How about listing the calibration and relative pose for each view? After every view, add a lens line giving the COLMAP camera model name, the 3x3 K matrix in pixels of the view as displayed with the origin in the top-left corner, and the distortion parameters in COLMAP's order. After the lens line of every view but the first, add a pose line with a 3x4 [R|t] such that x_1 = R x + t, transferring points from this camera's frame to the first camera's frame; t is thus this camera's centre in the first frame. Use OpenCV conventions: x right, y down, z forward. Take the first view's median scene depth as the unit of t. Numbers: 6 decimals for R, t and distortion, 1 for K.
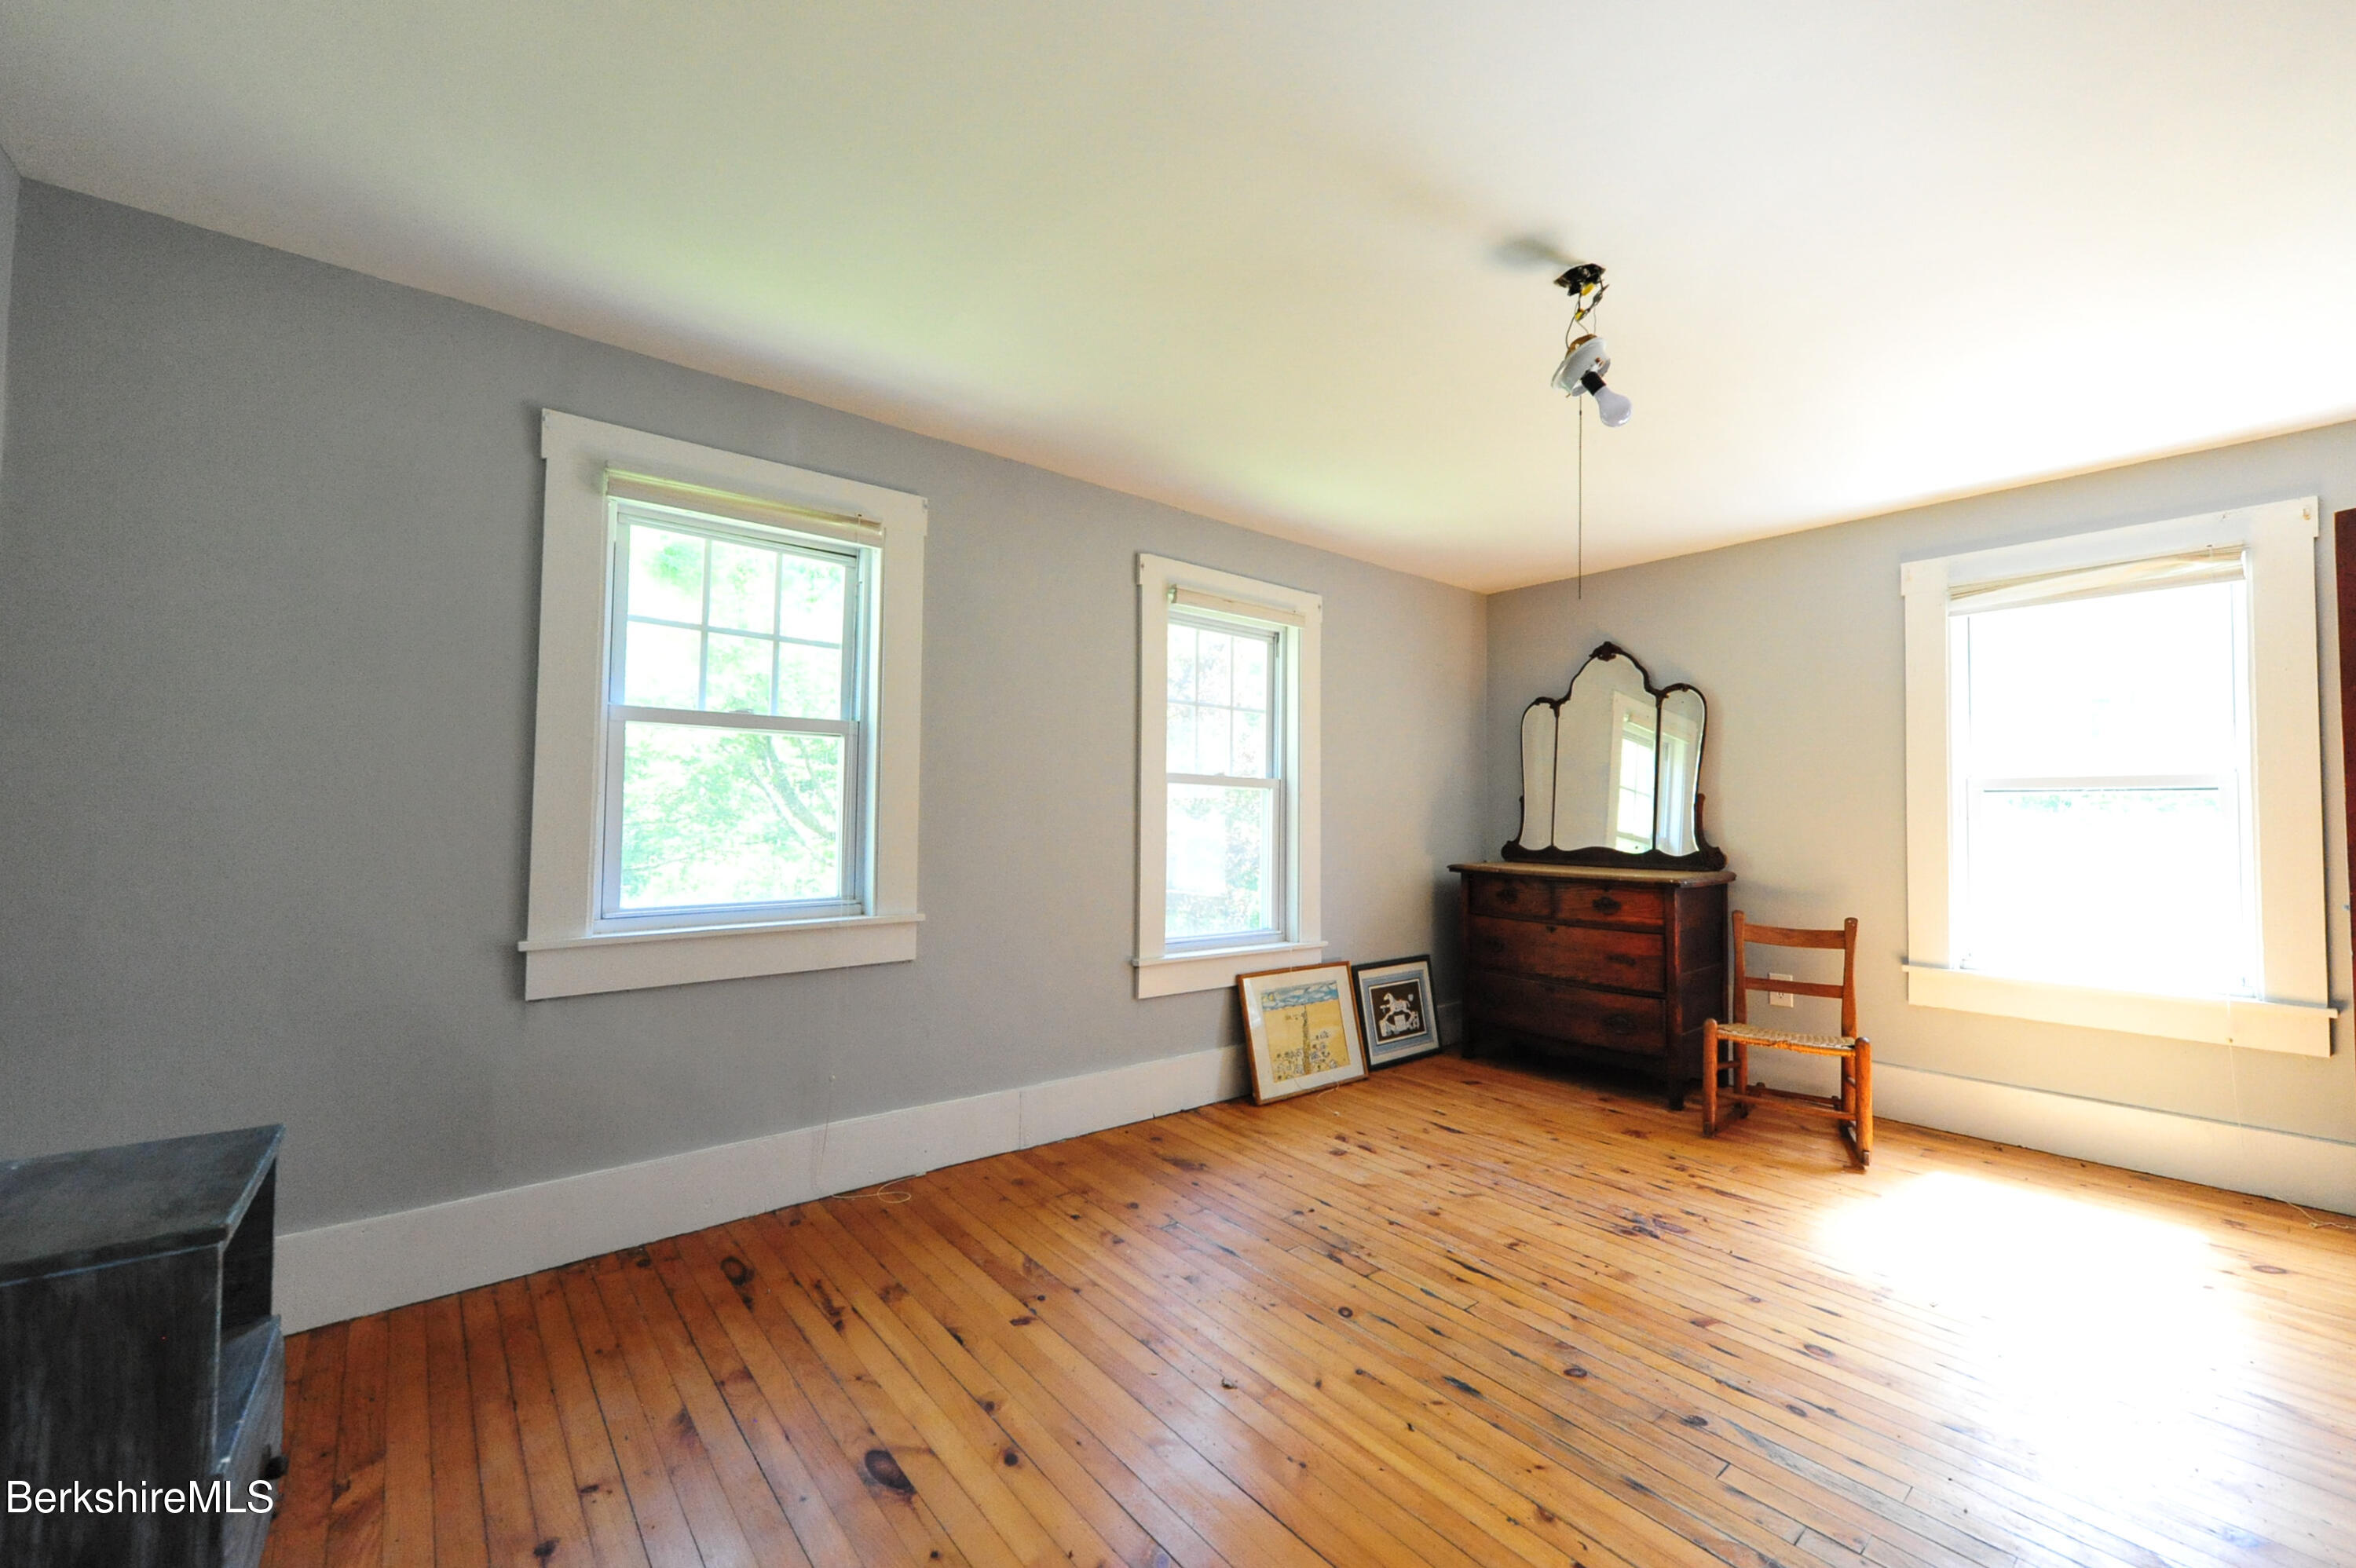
lens RADIAL K [[950.6, 0, 1178.6], [0, 950.6, 781.9], [0, 0, 1]] dist [-0.001331, -0.000193]
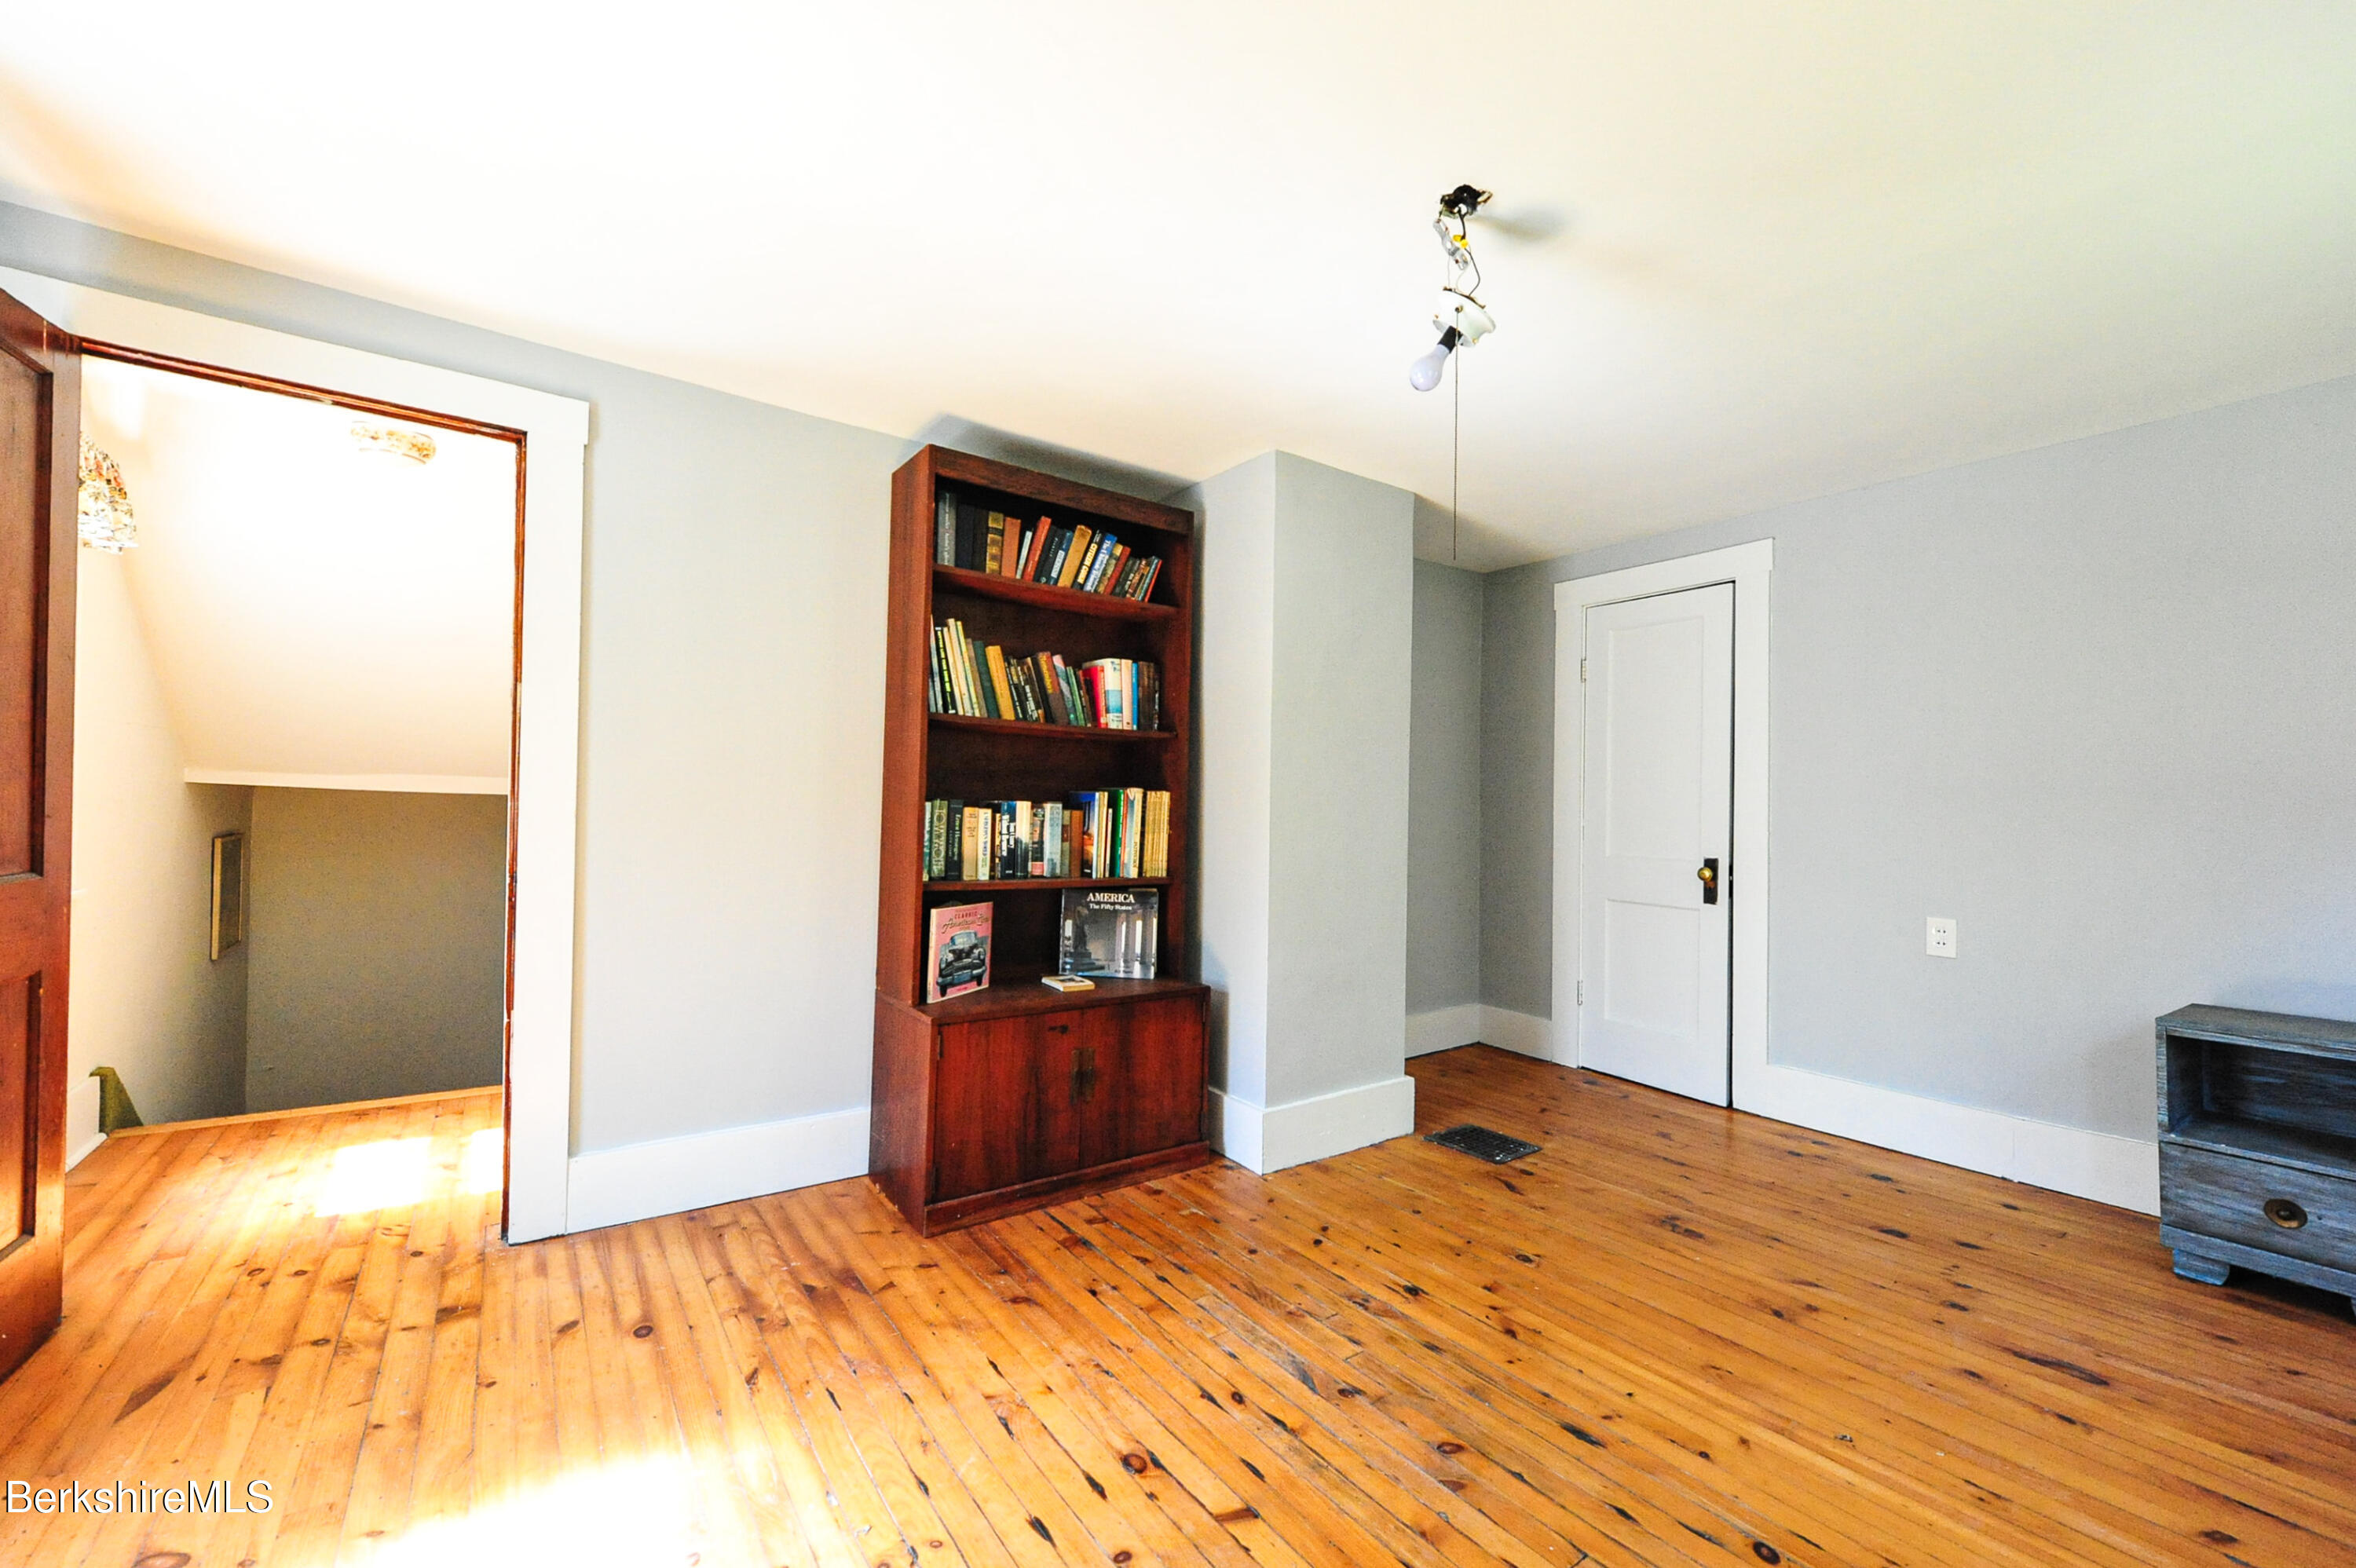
lens RADIAL K [[950.6, 0, 1180.7], [0, 950.6, 792.4], [0, 0, 1]] dist [-0.001331, -0.000193]
pose [[-0.996850, -0.026921, 0.074600, 0.636577], [-0.030271, 0.998566, -0.044143, 0.067938], [-0.073305, -0.046263, -0.996236, 1.980146]]
